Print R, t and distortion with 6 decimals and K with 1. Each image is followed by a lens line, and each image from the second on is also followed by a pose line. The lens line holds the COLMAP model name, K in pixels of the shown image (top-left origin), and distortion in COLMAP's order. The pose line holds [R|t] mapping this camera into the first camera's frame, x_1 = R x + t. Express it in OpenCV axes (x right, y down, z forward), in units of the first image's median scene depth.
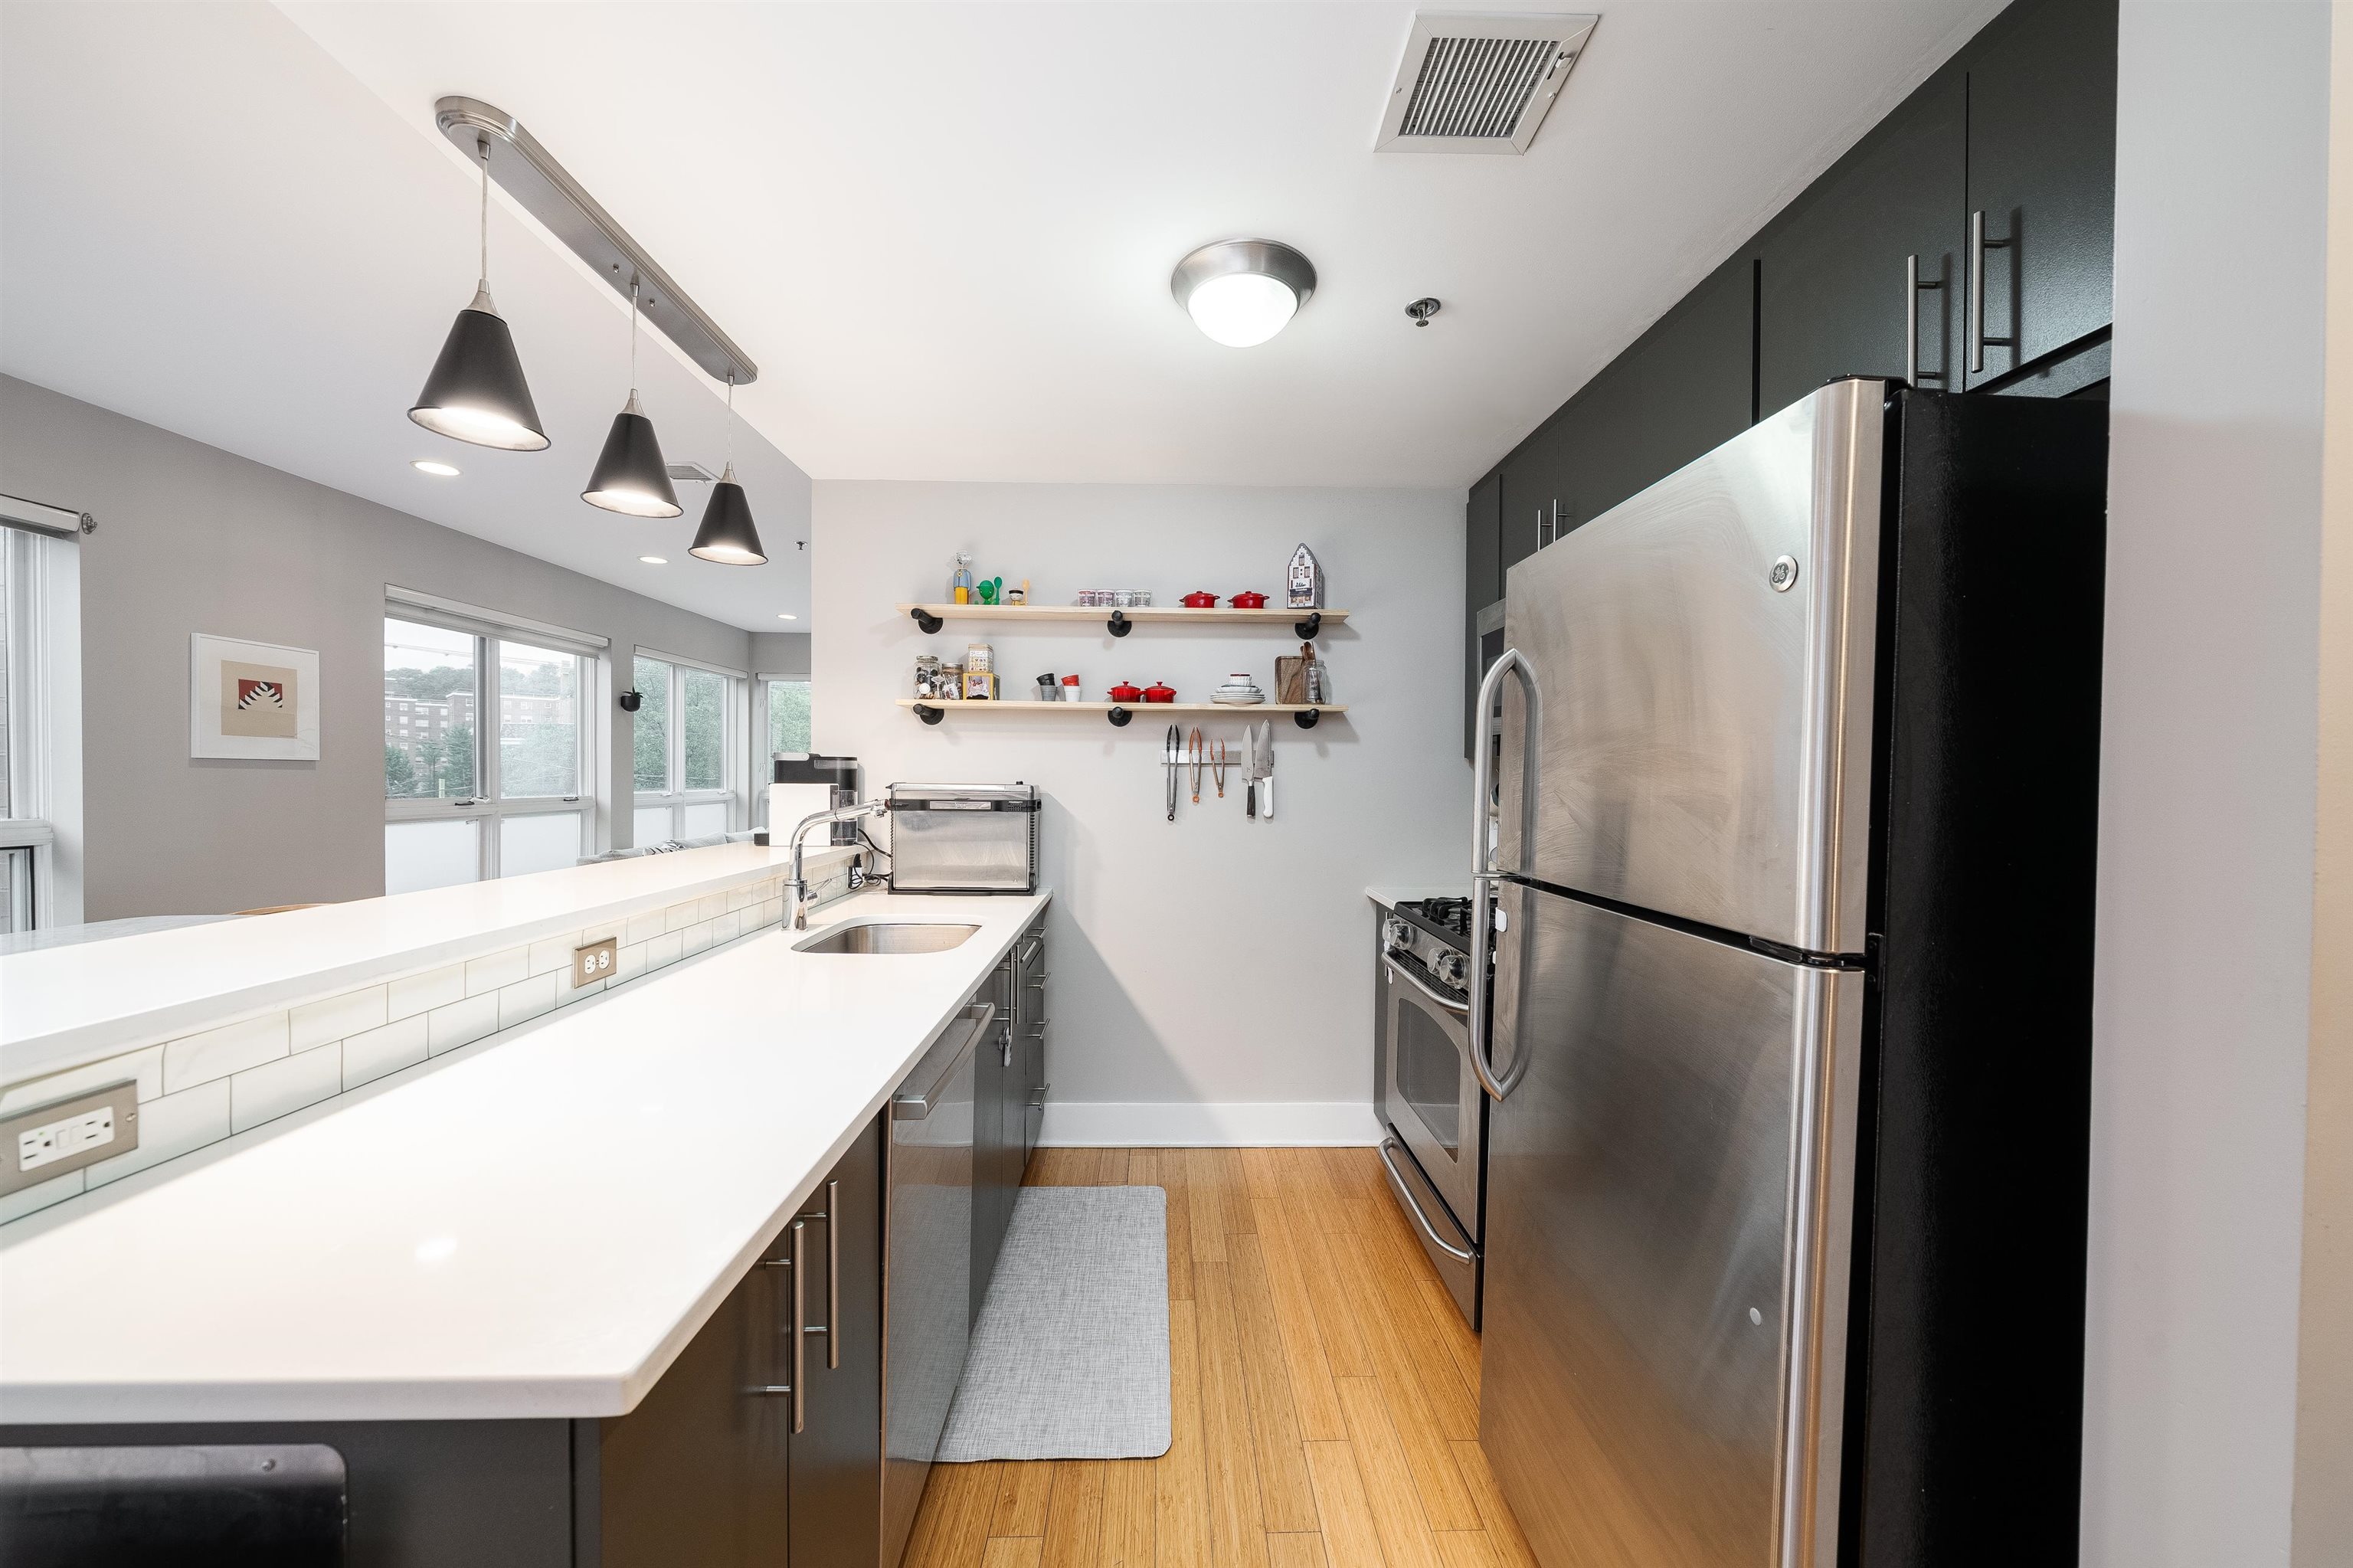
lens RADIAL K [[851.1, 0, 1185.9], [0, 851.1, 788.1], [0, 0, 1]] dist [-0.003700, -0.000226]
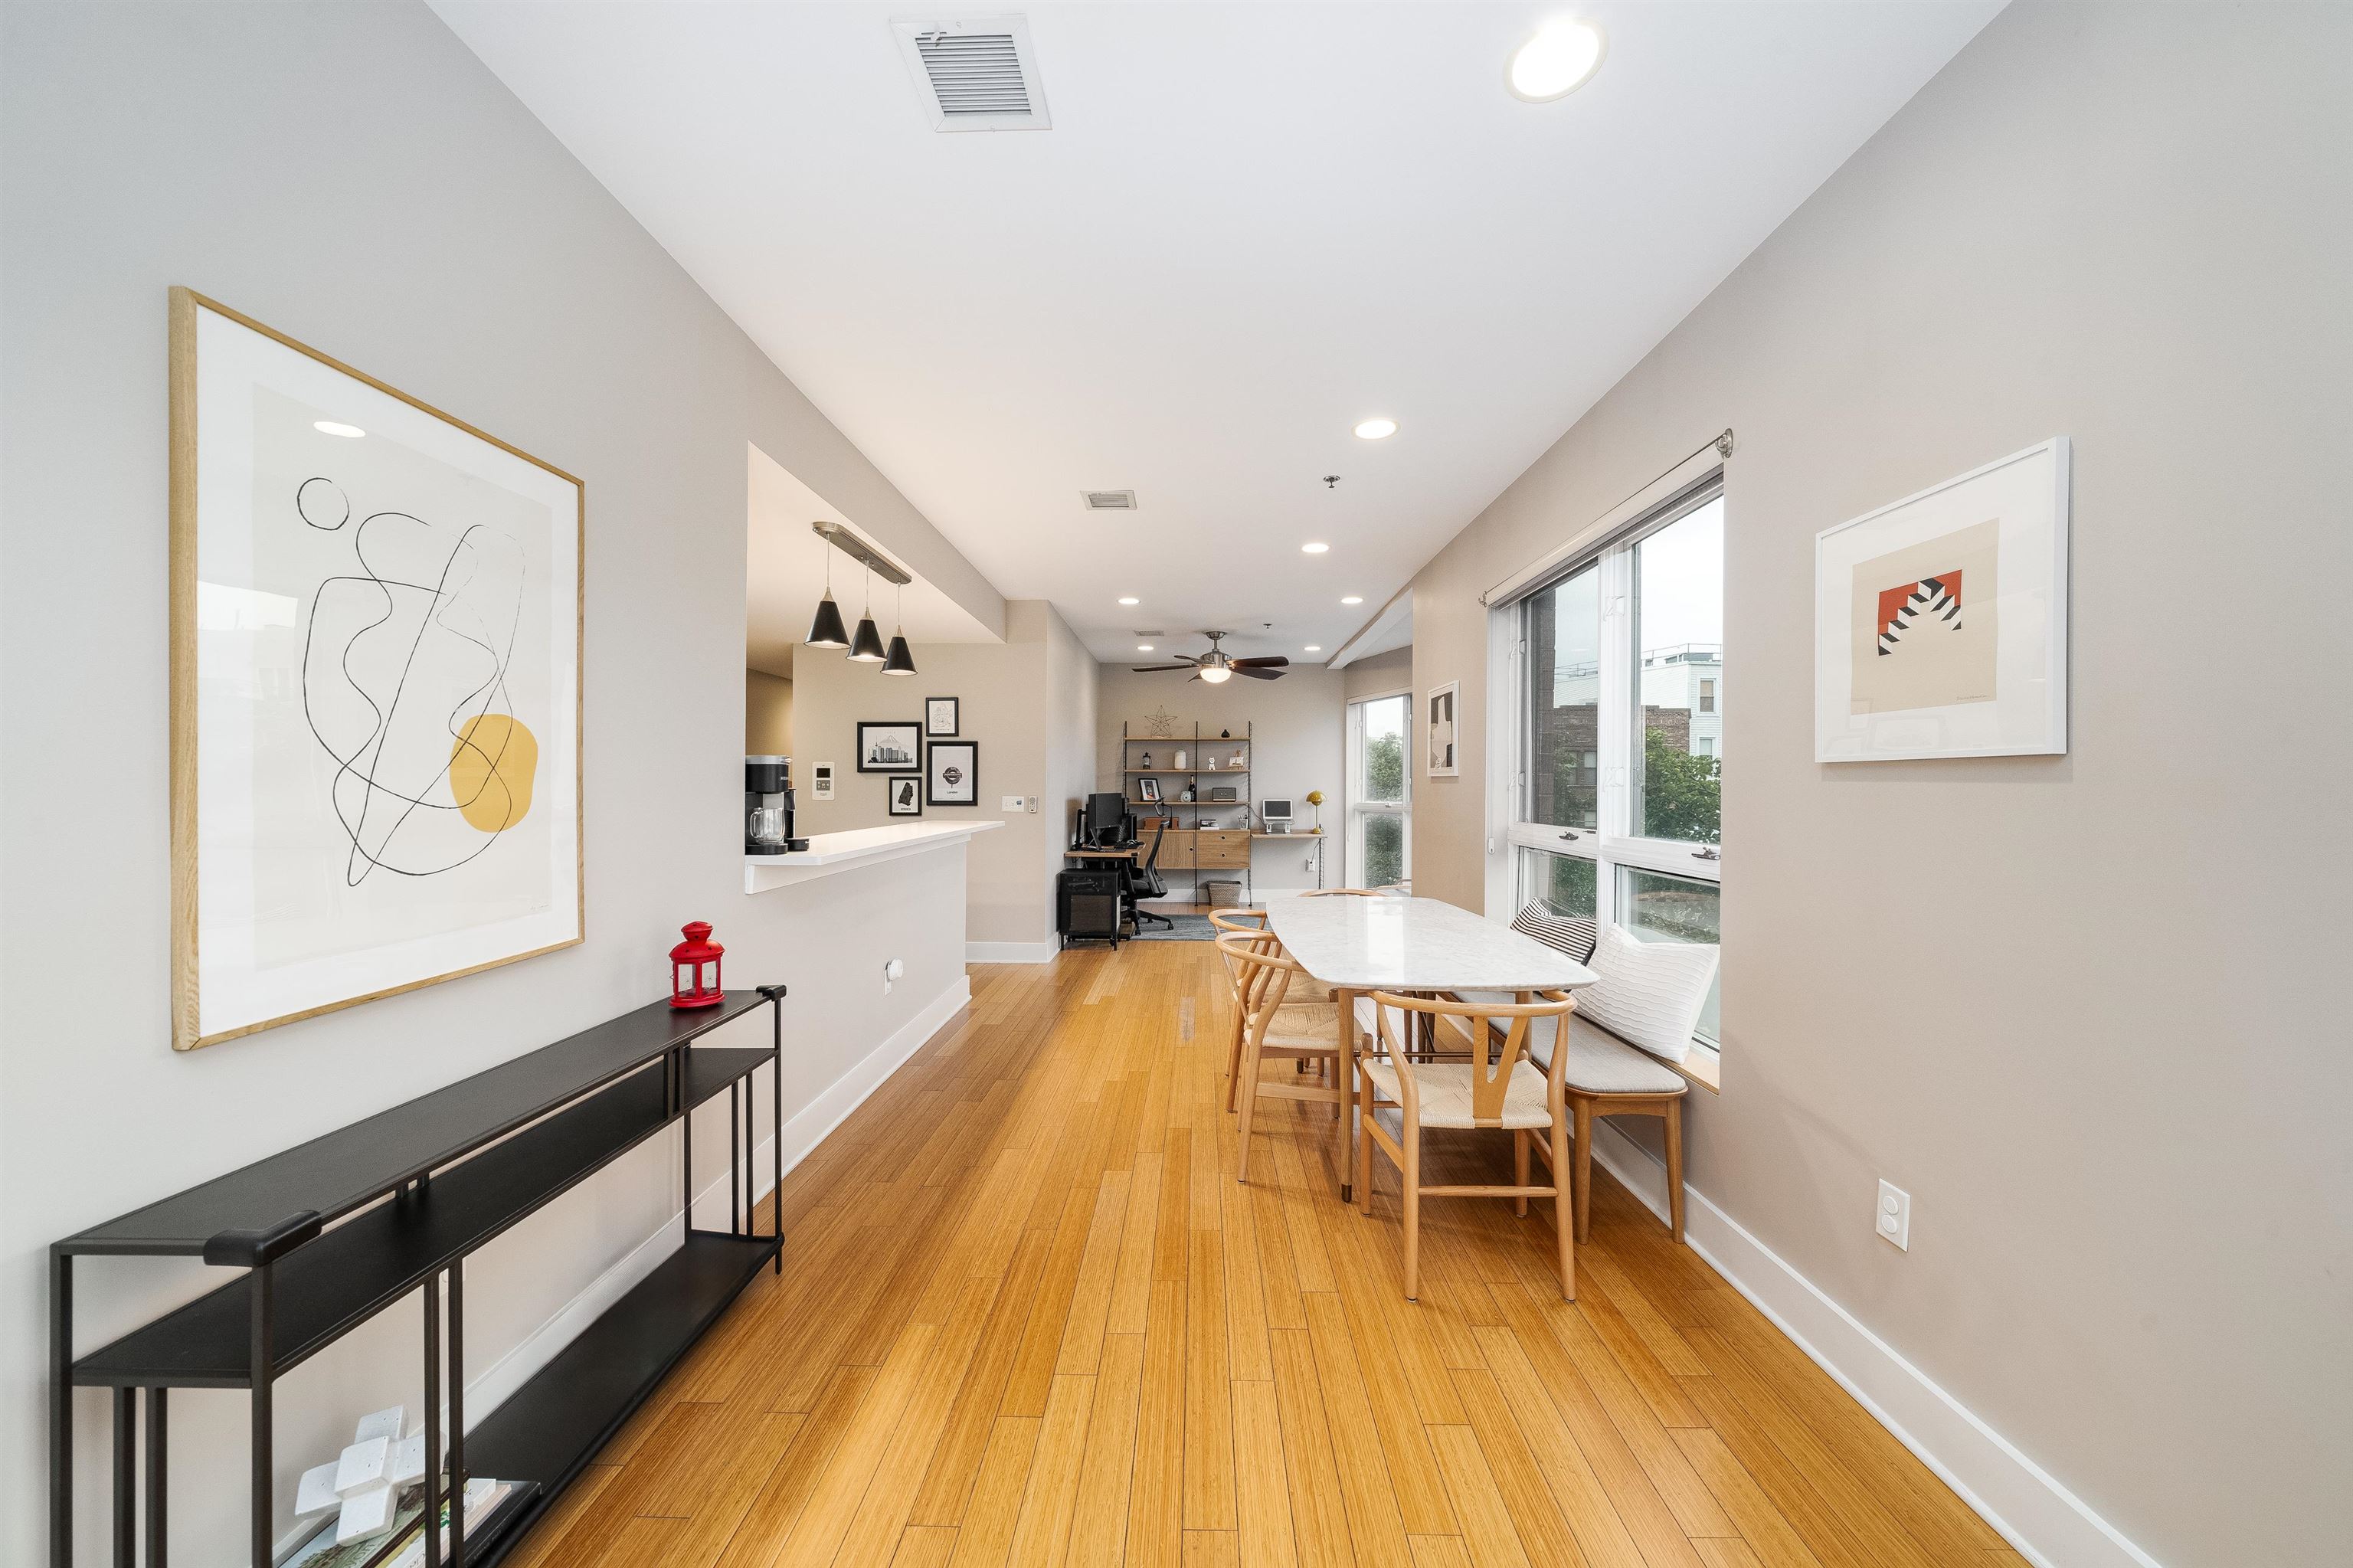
lens RADIAL K [[819.9, 0, 1167.0], [0, 819.9, 787.7], [0, 0, 1]] dist [-0.000469, -0.000061]
pose [[-0.997900, -0.014867, 0.063037, -0.928828], [-0.014028, 0.999807, 0.013741, -0.025021], [-0.063229, 0.012828, -0.997917, 1.838006]]
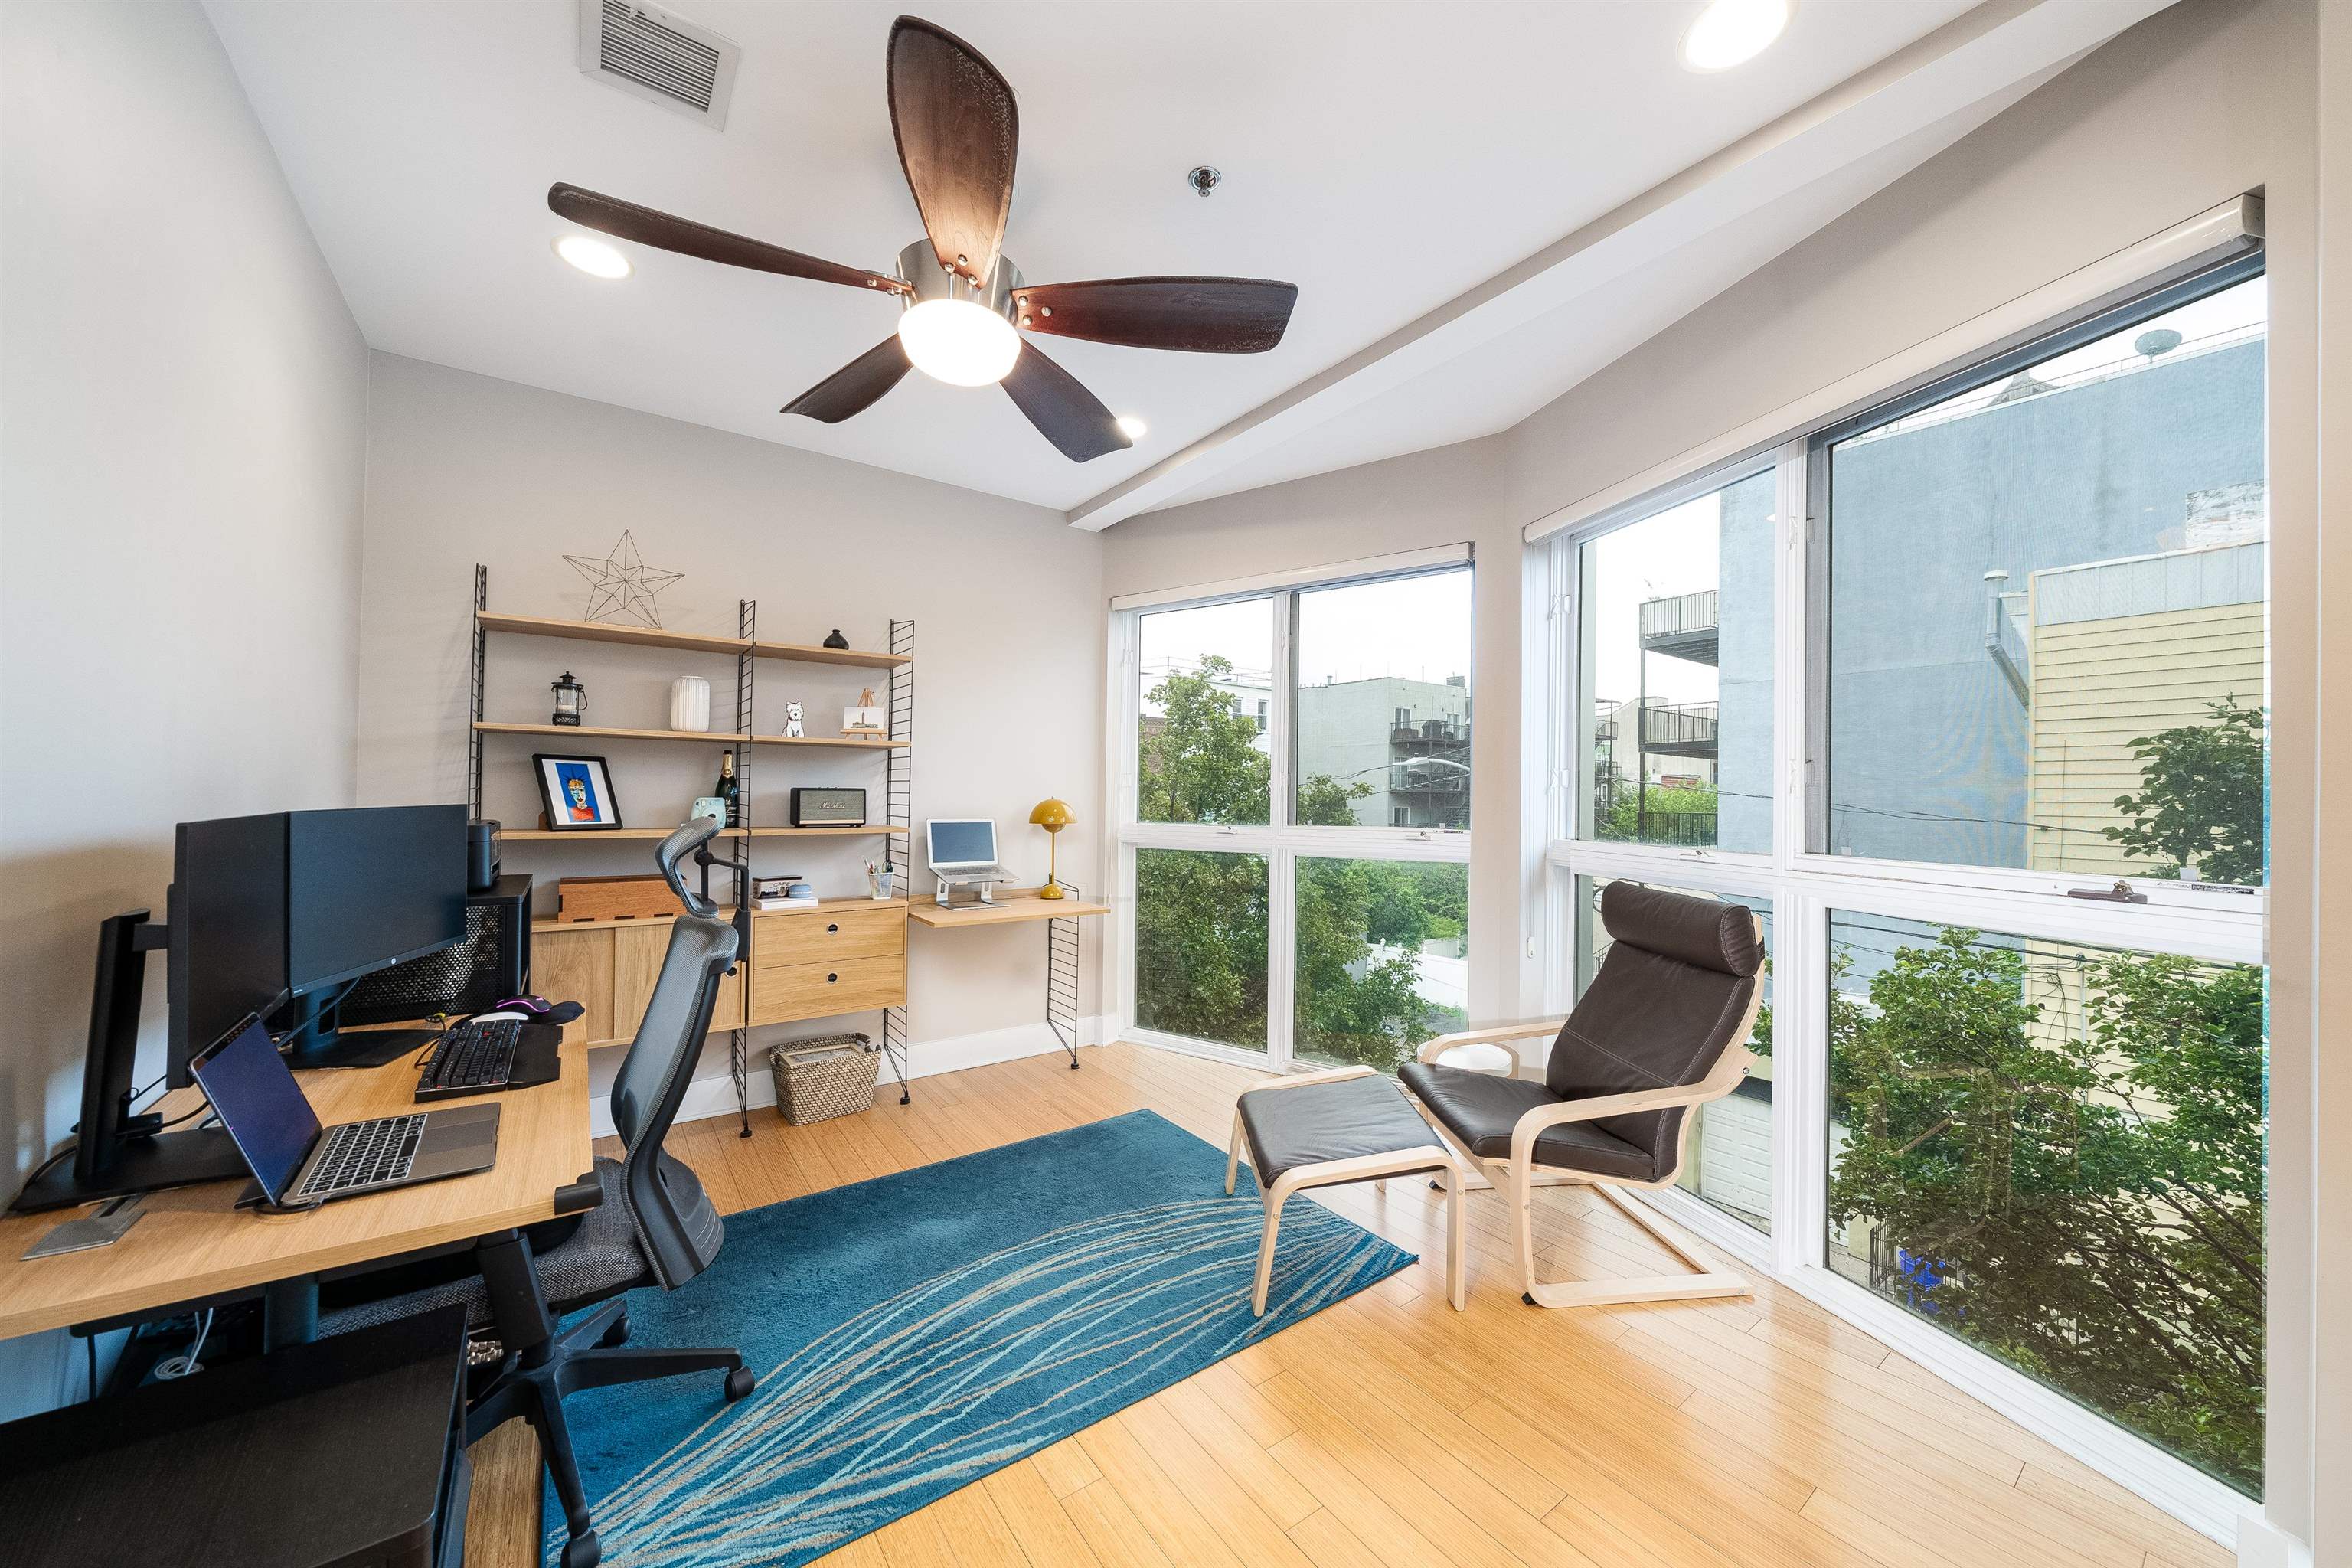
lens RADIAL K [[839.9, 0, 1187.2], [0, 839.9, 793.4], [0, 0, 1]] dist [-0.012977, -0.000058]
pose [[-0.820843, -0.024038, -0.570647, -0.701350], [-0.029454, 0.999566, 0.000262, 0.006171], [0.570393, 0.017023, -0.821195, 0.006564]]
